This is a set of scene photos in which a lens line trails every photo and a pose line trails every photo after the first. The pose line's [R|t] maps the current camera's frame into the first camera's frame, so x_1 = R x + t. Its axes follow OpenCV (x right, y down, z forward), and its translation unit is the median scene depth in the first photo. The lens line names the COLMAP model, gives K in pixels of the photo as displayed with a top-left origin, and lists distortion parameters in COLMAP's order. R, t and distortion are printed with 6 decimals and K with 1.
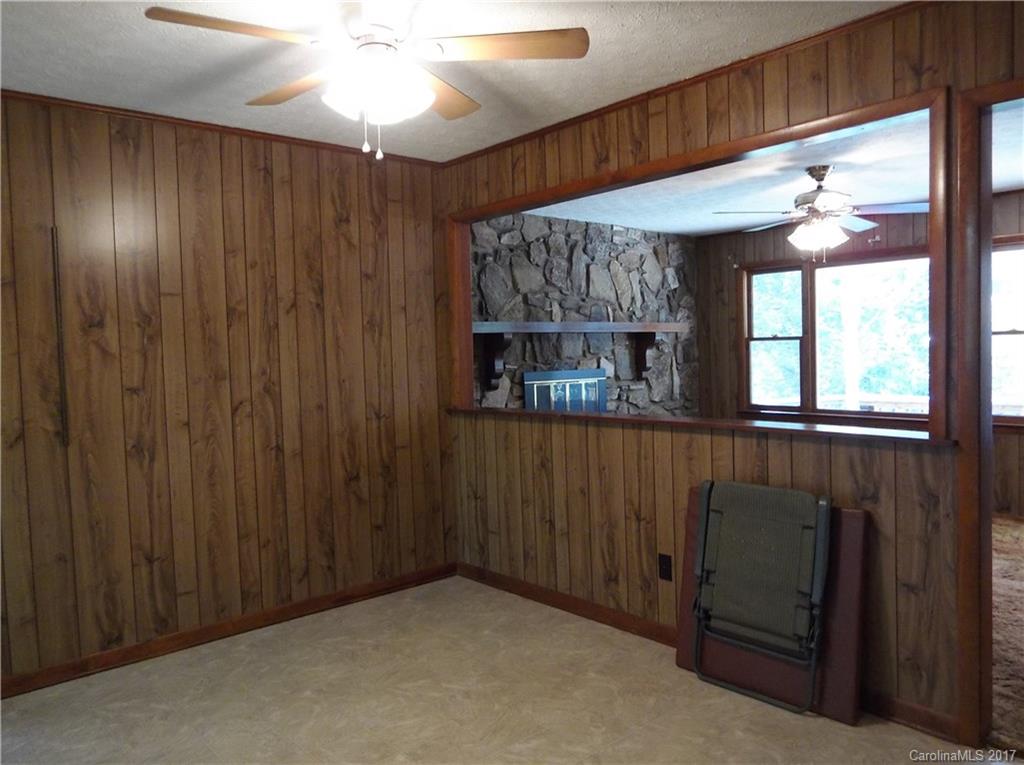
lens RADIAL K [[762.4, 0, 510.5], [0, 762.4, 379.4], [0, 0, 1]] dist [0.122715, -0.000227]
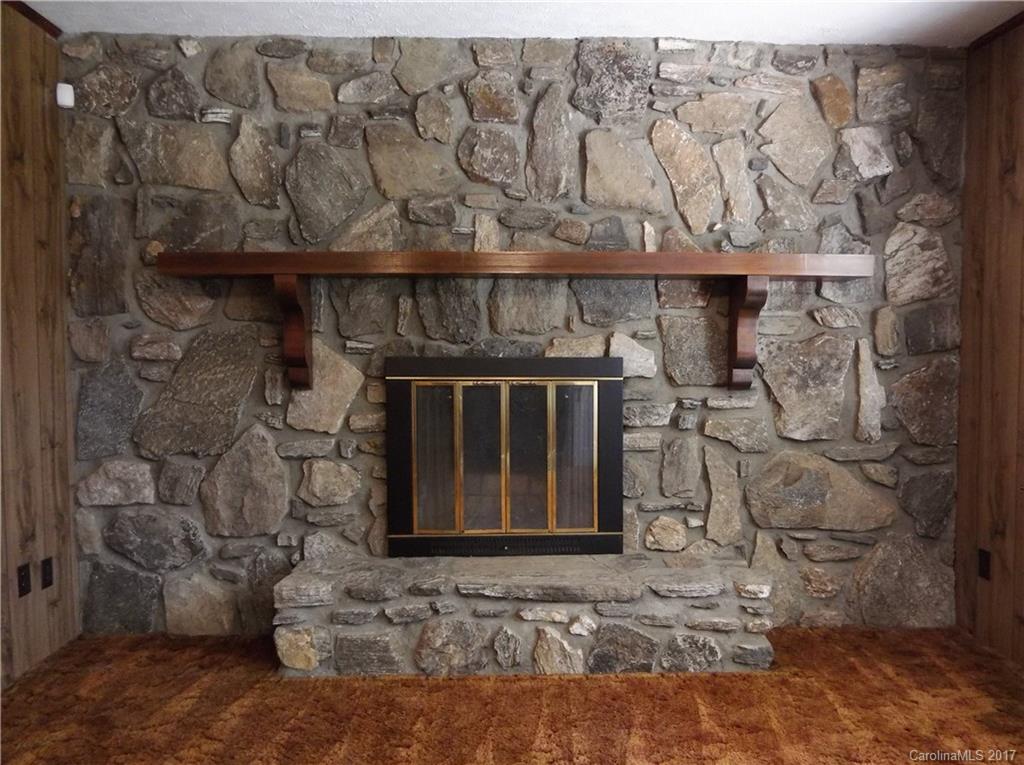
lens RADIAL K [[763.0, 0, 508.1], [0, 763.0, 381.7], [0, 0, 1]] dist [0.003341, -0.003984]
pose [[0.771421, 0.058036, -0.633673, 0.360233], [-0.043905, 0.998313, 0.037983, -0.014280], [0.634809, -0.001479, 0.772668, 0.600217]]
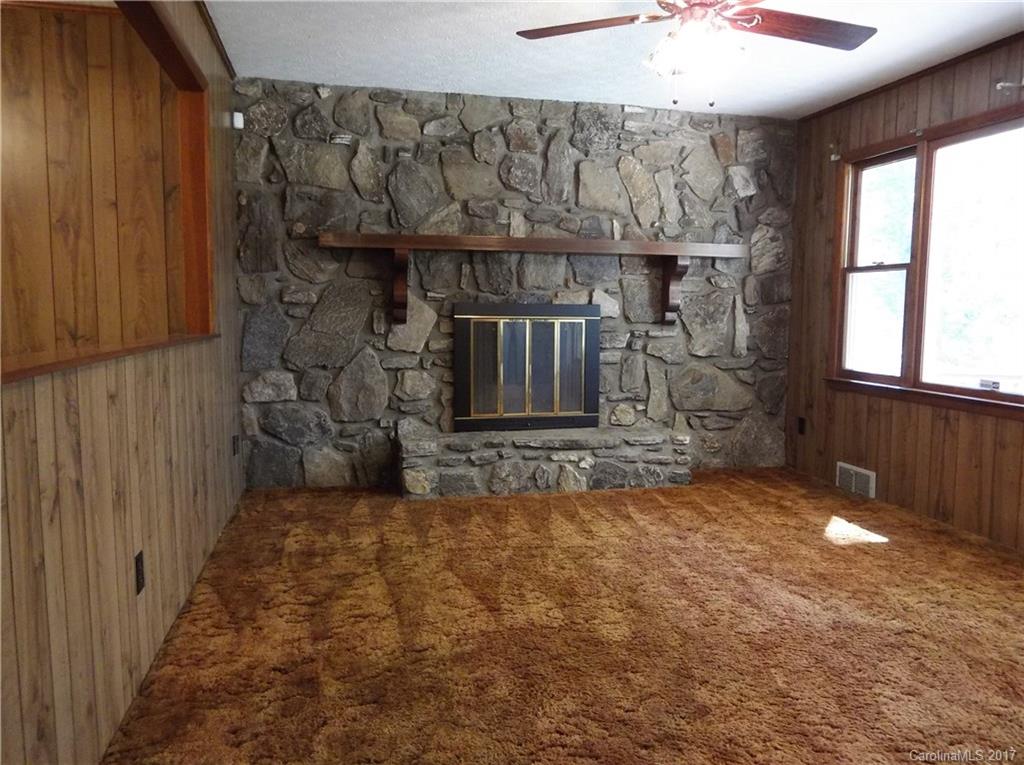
lens RADIAL K [[763.0, 0, 508.1], [0, 763.0, 381.7], [0, 0, 1]] dist [0.003341, -0.003984]
pose [[0.880495, 0.081568, -0.466985, 0.393441], [-0.050254, 0.995595, 0.079147, 0.005642], [0.471384, -0.046221, 0.880716, 0.306570]]
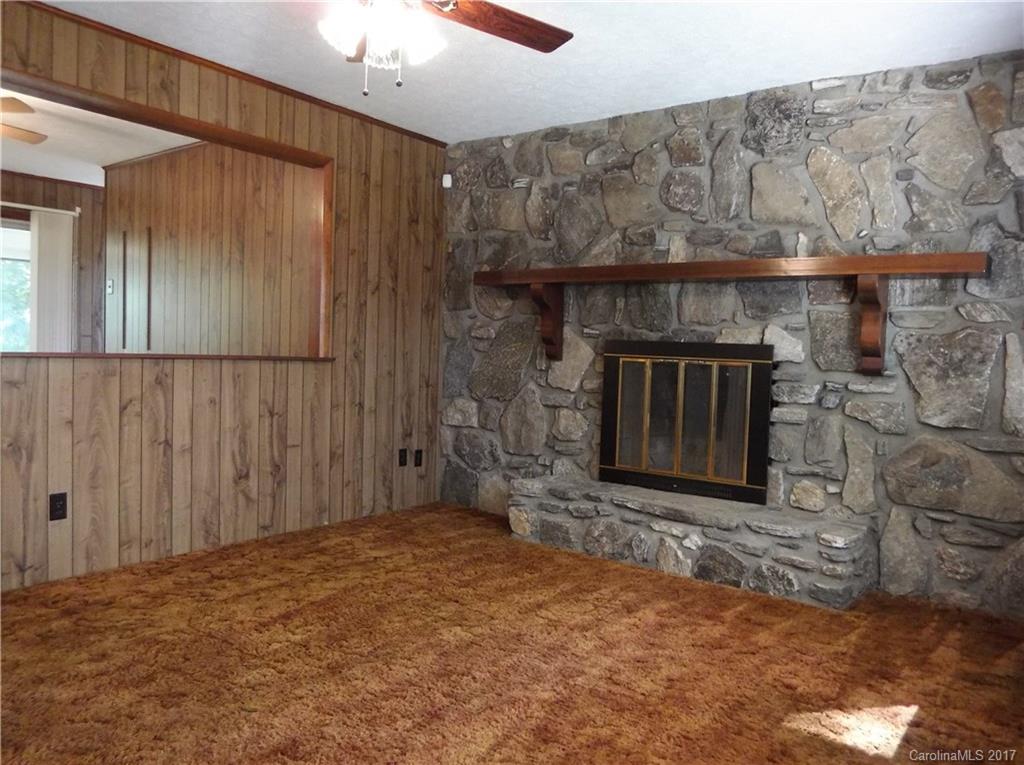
lens RADIAL K [[752.6, 0, 507.9], [0, 752.6, 378.9], [0, 0, 1]] dist [0.001229, -0.002701]
pose [[0.210866, 0.078189, -0.974383, 0.622562], [-0.076845, 0.995037, 0.063216, -0.009375], [0.974490, 0.061546, 0.215828, 0.689163]]
